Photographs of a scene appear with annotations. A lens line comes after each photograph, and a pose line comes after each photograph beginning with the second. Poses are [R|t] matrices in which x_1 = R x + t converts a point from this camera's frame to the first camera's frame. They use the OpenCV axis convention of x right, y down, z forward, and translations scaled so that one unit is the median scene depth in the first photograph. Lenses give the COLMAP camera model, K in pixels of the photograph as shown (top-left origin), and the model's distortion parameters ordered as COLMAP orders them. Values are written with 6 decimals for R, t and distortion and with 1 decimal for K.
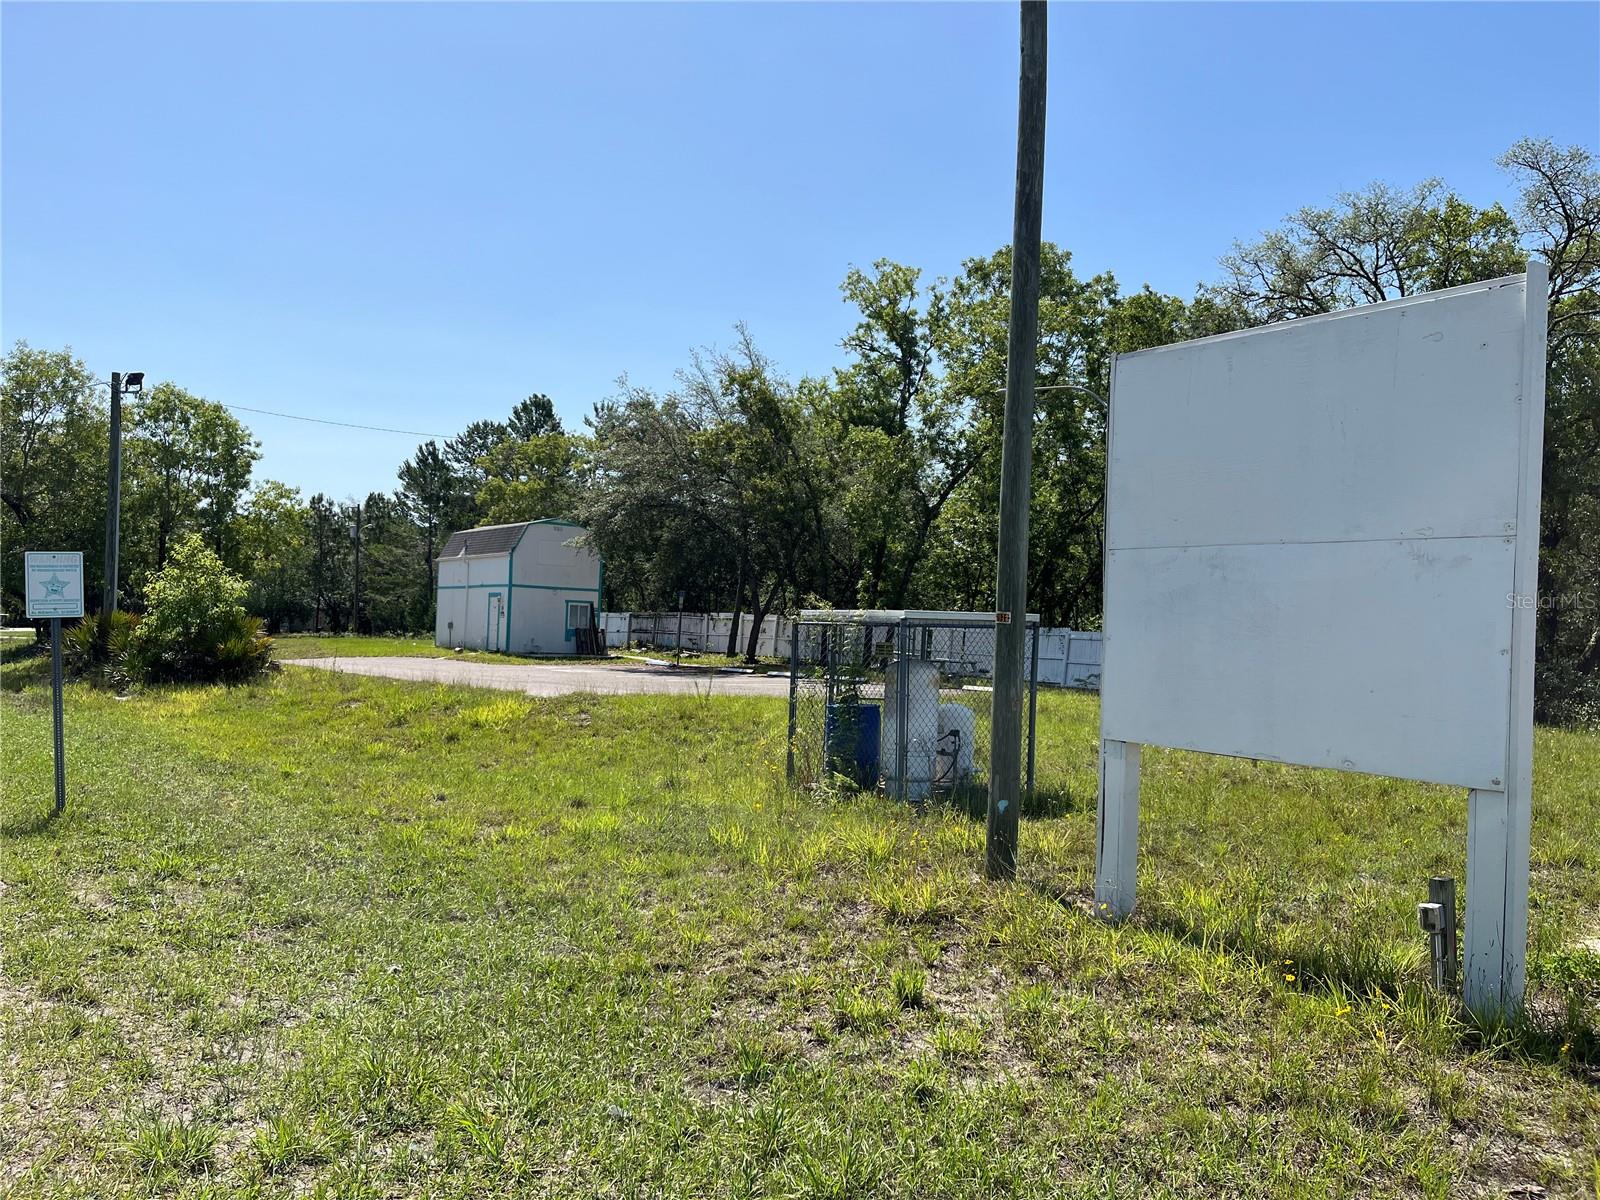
lens RADIAL K [[1200.9, 0, 800.0], [0, 1200.9, 600.0], [0, 0, 1]] dist [0.006653, -0.031586]
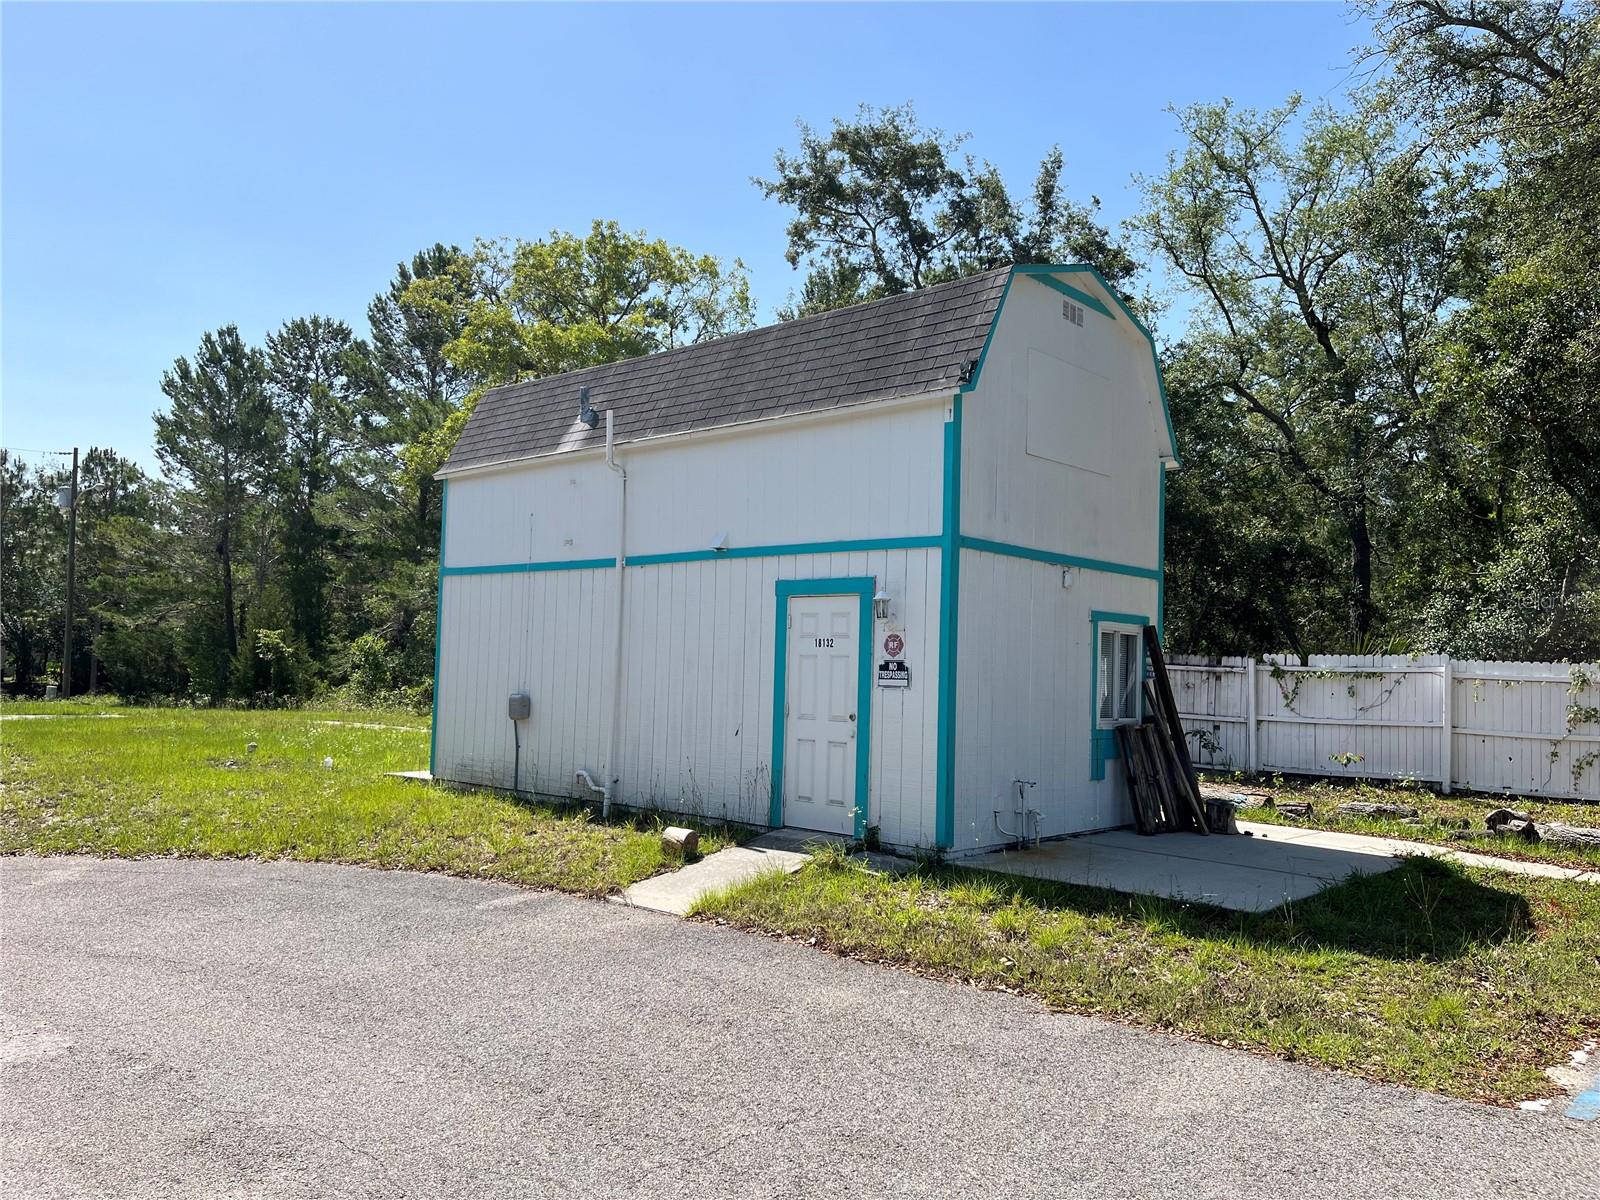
lens RADIAL K [[1200.9, 0, 800.0], [0, 1200.9, 600.0], [0, 0, 1]] dist [0.006653, -0.031586]
pose [[0.978899, 0.002209, 0.204332, -0.279110], [0.002331, 0.999756, -0.021973, 0.002786], [-0.204331, 0.021986, 0.978655, 0.713569]]
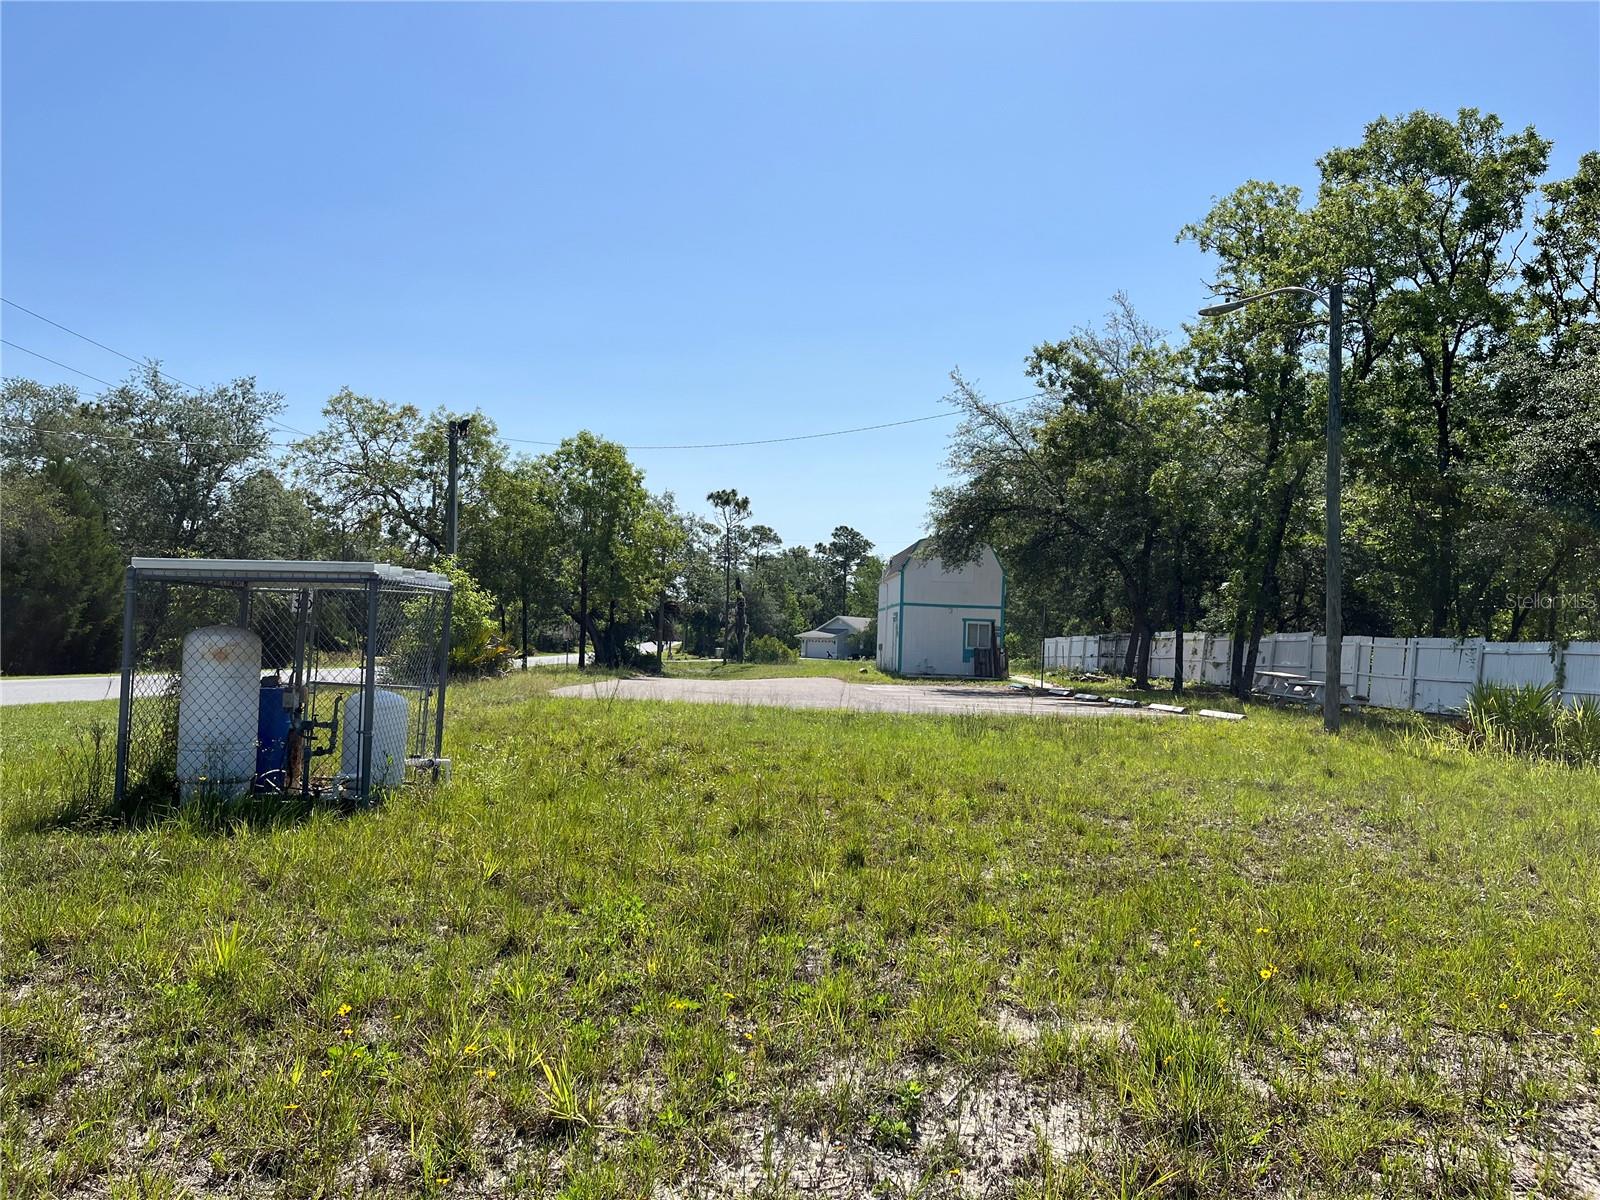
lens RADIAL K [[1200.9, 0, 800.0], [0, 1200.9, 600.0], [0, 0, 1]] dist [0.006653, -0.031586]
pose [[0.831234, -0.028518, -0.555191, 0.203859], [0.009024, 0.999244, -0.037818, 0.018484], [0.555849, 0.026426, 0.830863, 0.136531]]
